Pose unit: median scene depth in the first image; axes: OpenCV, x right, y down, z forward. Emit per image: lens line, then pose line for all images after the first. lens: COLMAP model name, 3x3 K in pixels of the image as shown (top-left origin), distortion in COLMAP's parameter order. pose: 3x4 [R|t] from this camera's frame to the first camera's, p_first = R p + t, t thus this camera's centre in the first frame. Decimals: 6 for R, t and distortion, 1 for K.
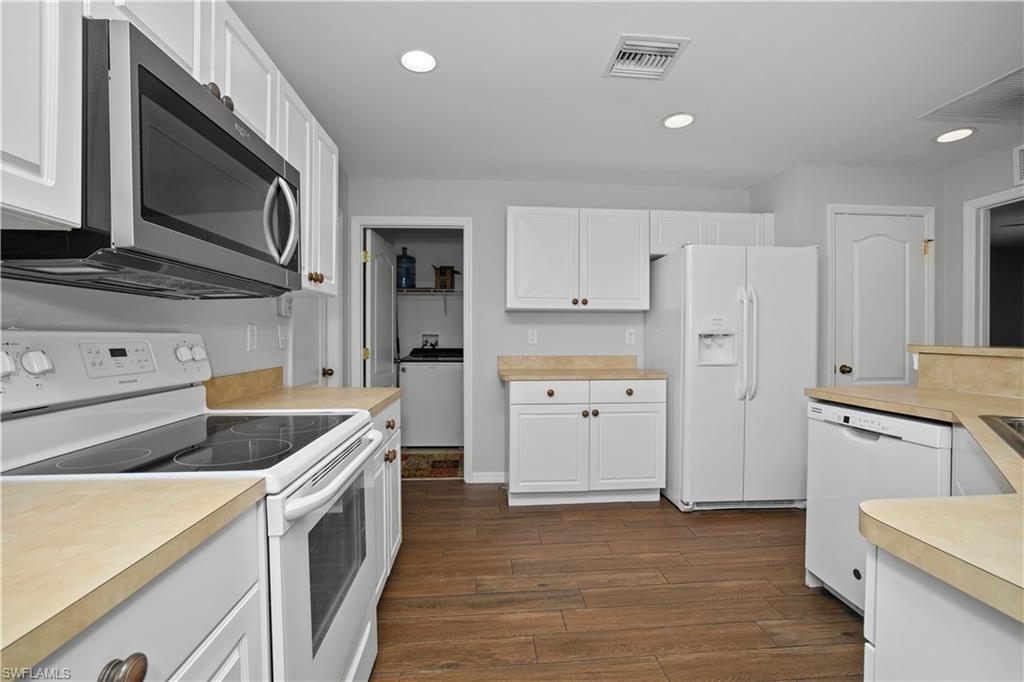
lens RADIAL K [[456.5, 0, 512.0], [0, 456.5, 341.0], [0, 0, 1]] dist [-0.002332, 0.000039]
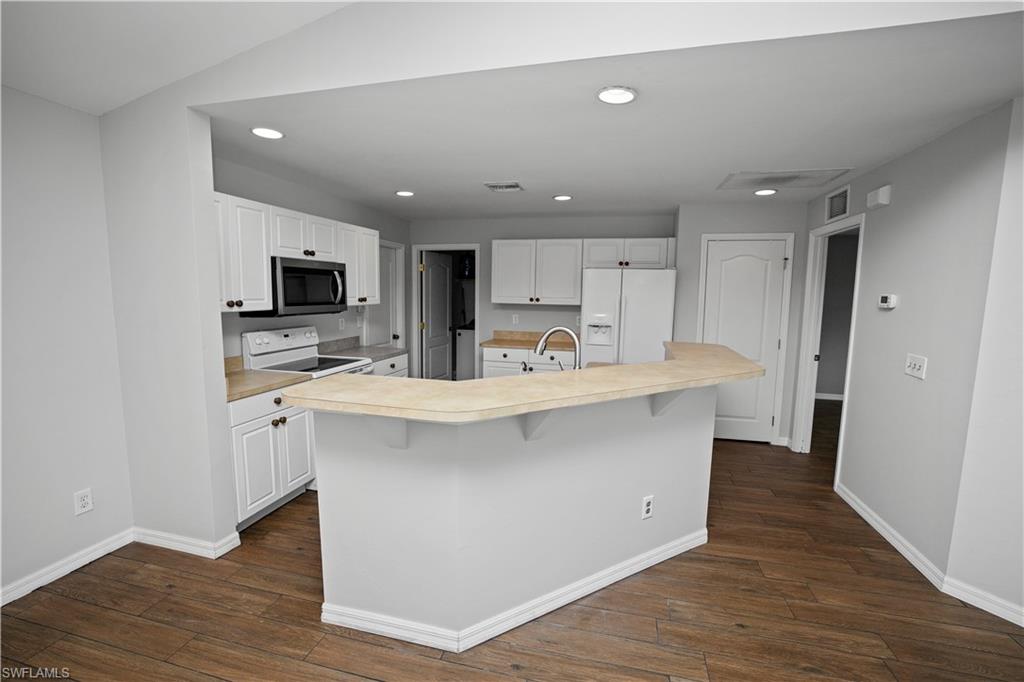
lens RADIAL K [[448.5, 0, 510.0], [0, 448.5, 337.3], [0, 0, 1]] dist [-0.002303, -0.000119]
pose [[0.946637, 0.045953, -0.319009, 0.777839], [-0.016437, 0.995379, 0.094608, -0.138629], [0.321882, -0.084316, 0.943018, -0.698345]]
